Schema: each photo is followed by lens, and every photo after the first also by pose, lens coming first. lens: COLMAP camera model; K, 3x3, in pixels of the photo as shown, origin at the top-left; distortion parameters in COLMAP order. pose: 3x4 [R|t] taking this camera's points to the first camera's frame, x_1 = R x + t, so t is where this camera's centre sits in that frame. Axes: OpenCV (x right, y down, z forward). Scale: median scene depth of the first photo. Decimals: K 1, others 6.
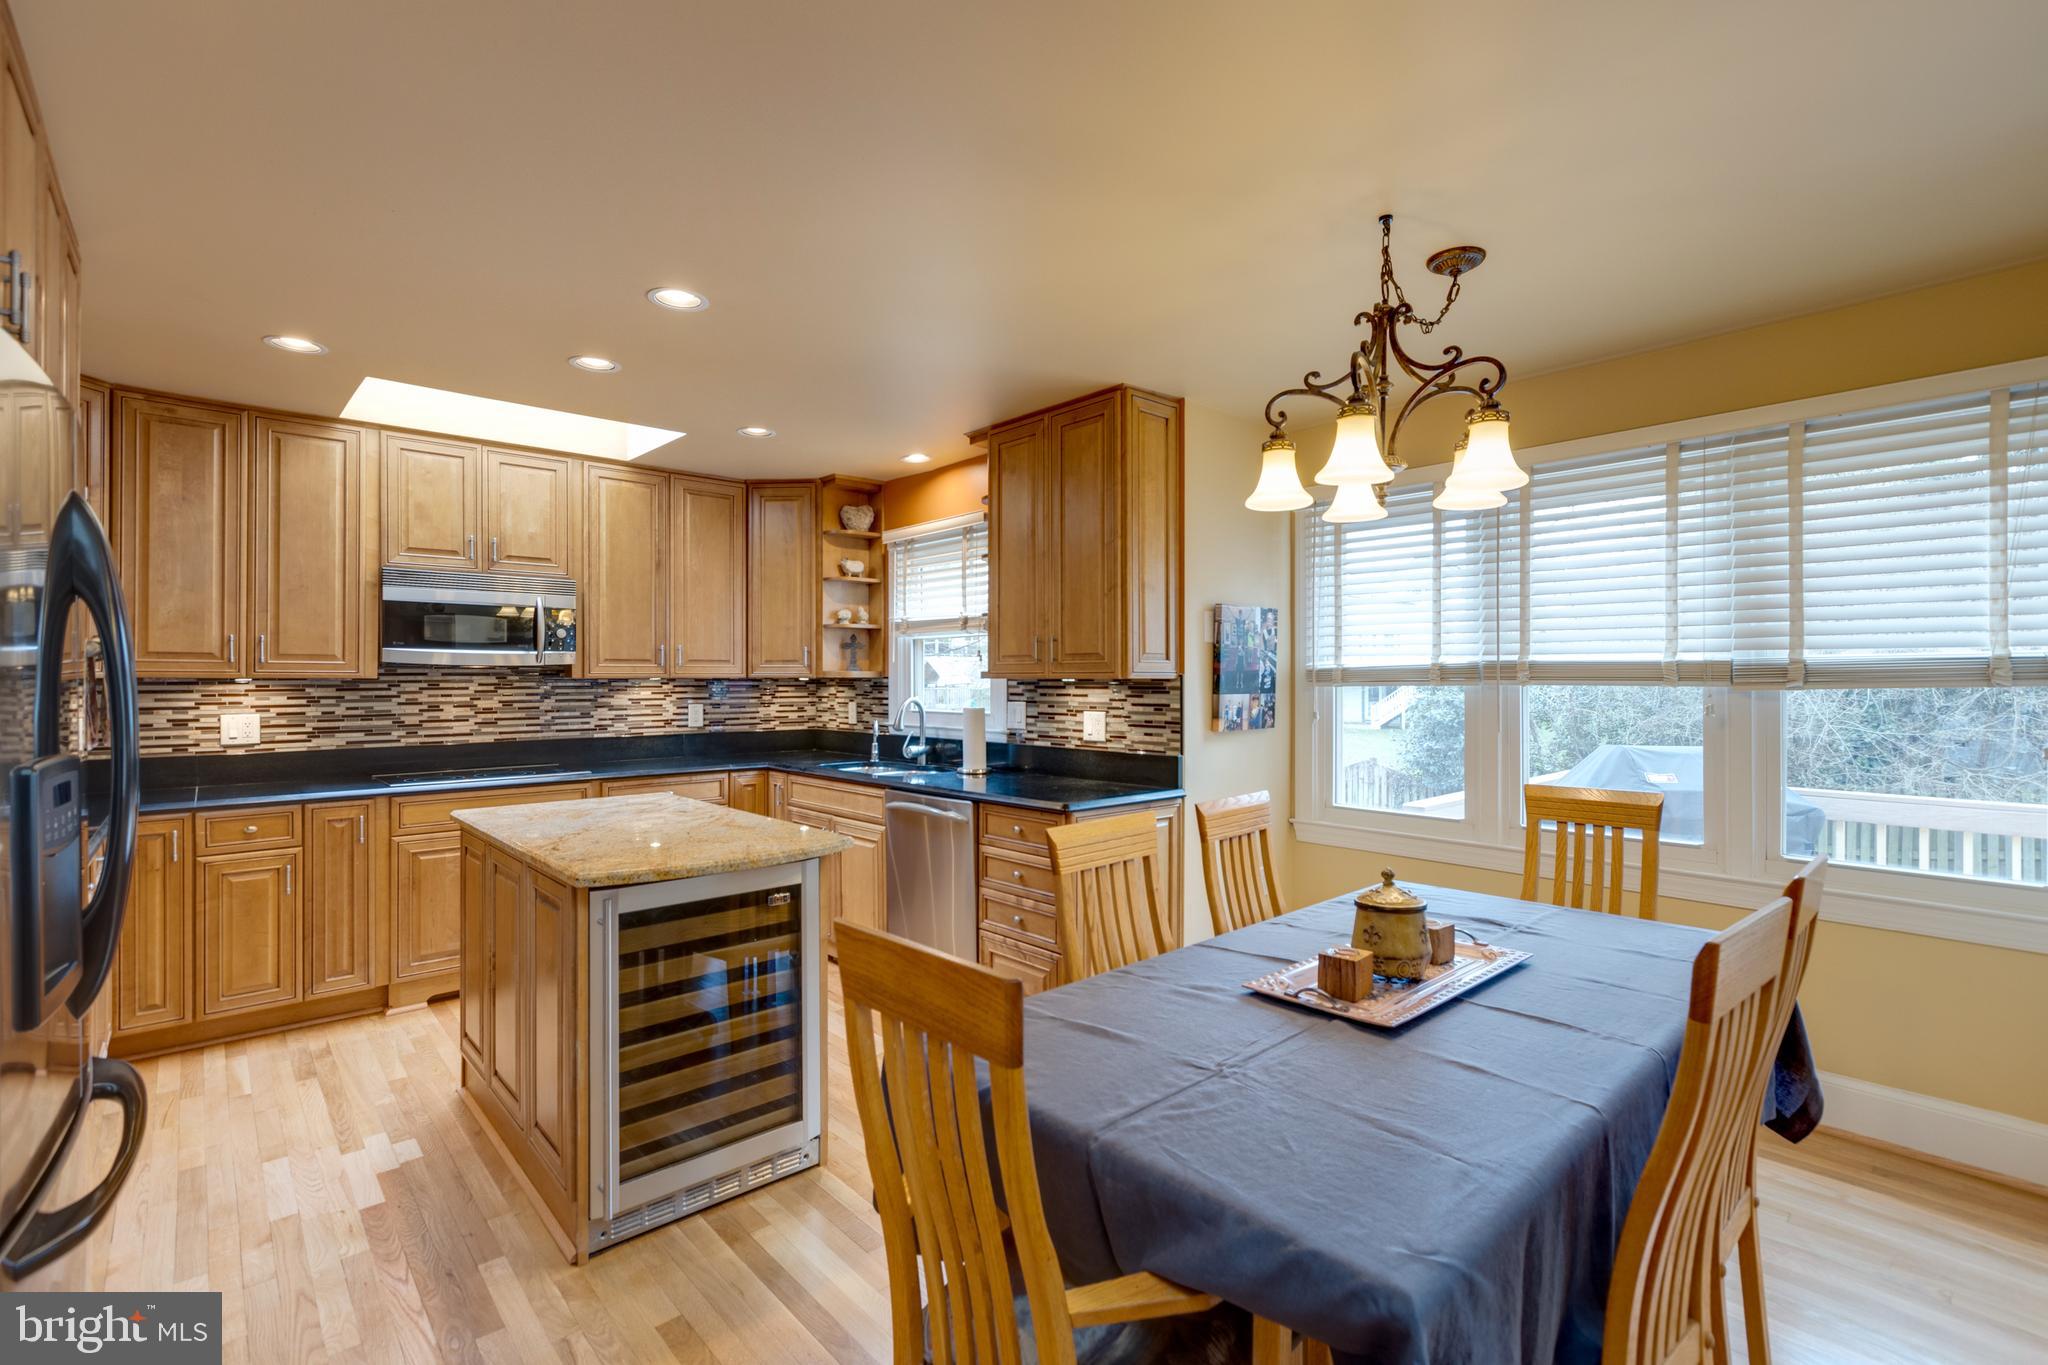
lens RADIAL K [[912.6, 0, 1027.0], [0, 912.6, 677.6], [0, 0, 1]] dist [0.003003, -0.000576]
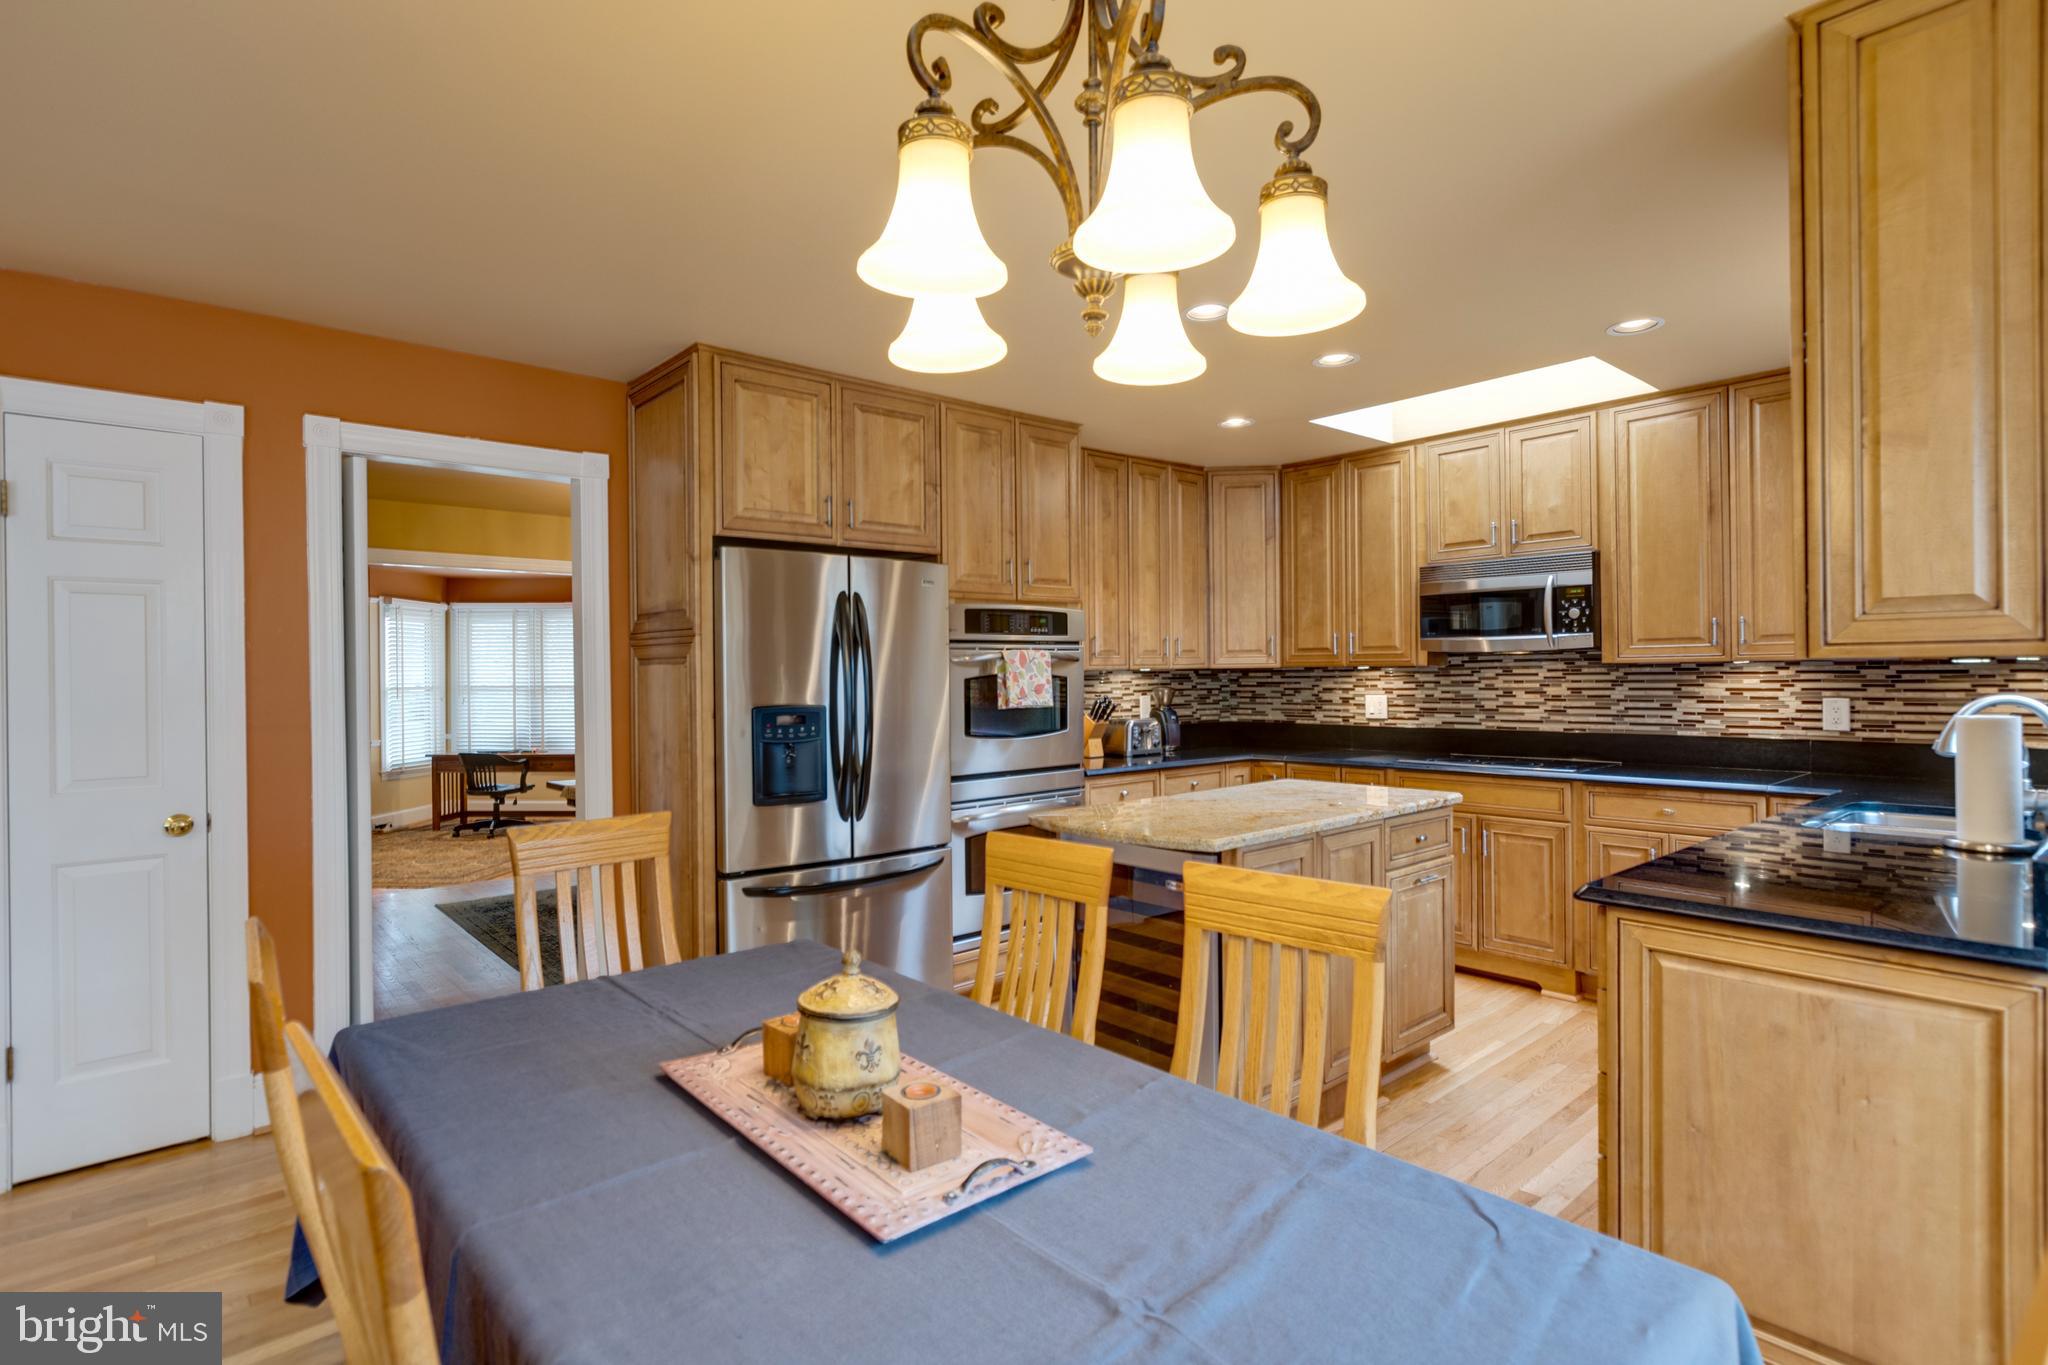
lens RADIAL K [[1007.4, 0, 1024.0], [0, 1007.4, 682.5], [0, 0, 1]] dist [-0.001316, -0.000098]
pose [[-0.014644, 0.011322, -0.999829, 0.476964], [0.013793, 0.999843, 0.011120, 0.000904], [0.999798, -0.013627, -0.014798, 0.475248]]
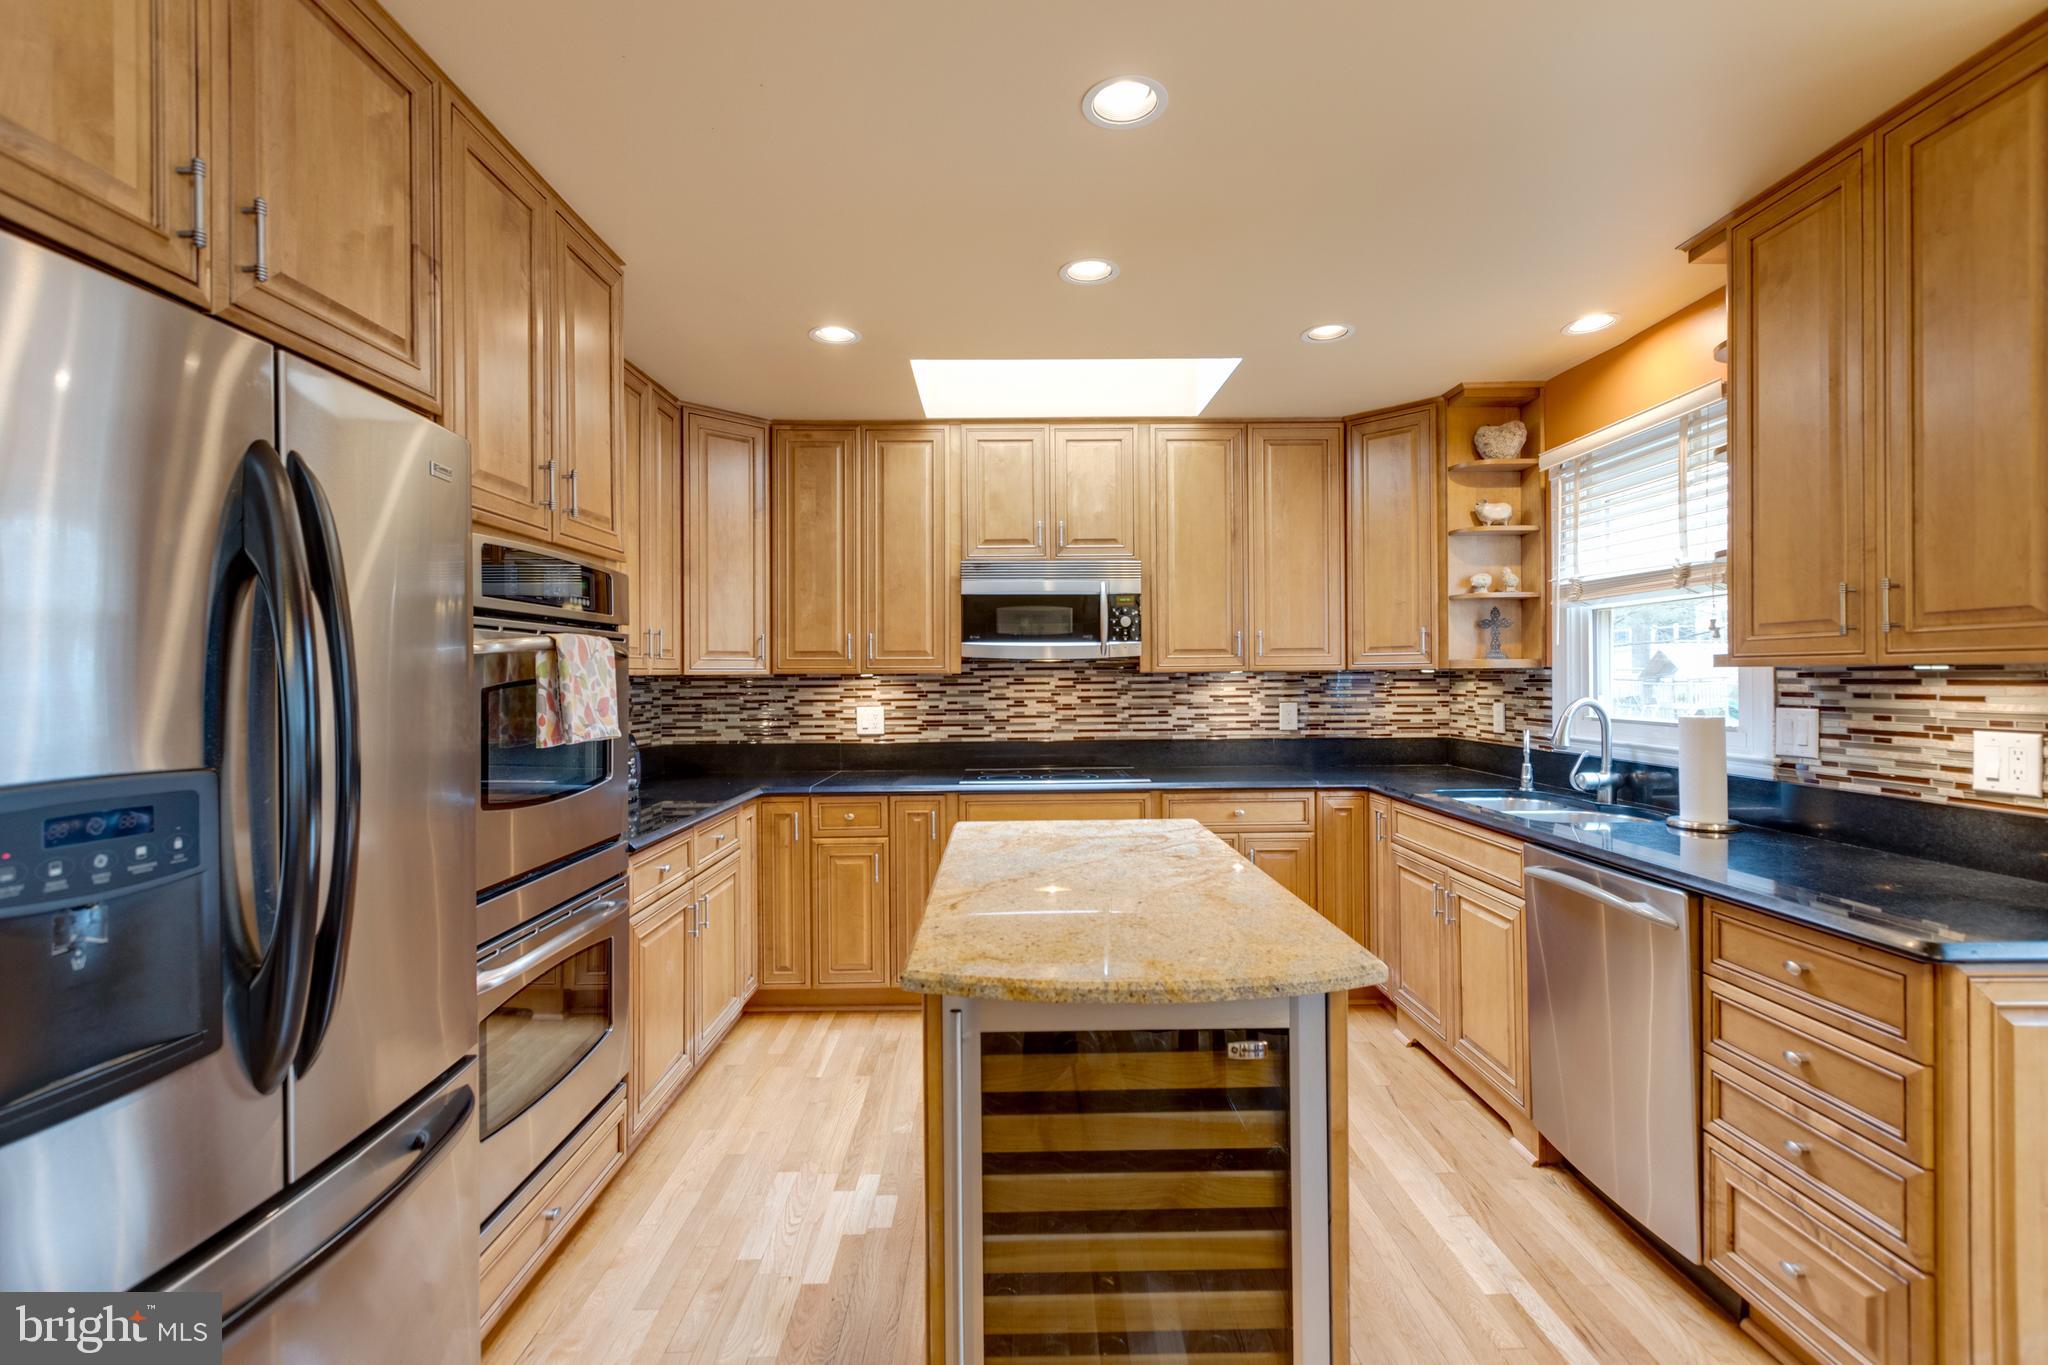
lens RADIAL K [[912.6, 0, 1027.0], [0, 912.6, 677.6], [0, 0, 1]] dist [0.003003, -0.000576]
pose [[0.753281, -0.003666, -0.657688, 0.001935], [0.007620, 0.999966, 0.003153, 0.002567], [0.657654, -0.007387, 0.753284, 0.265528]]
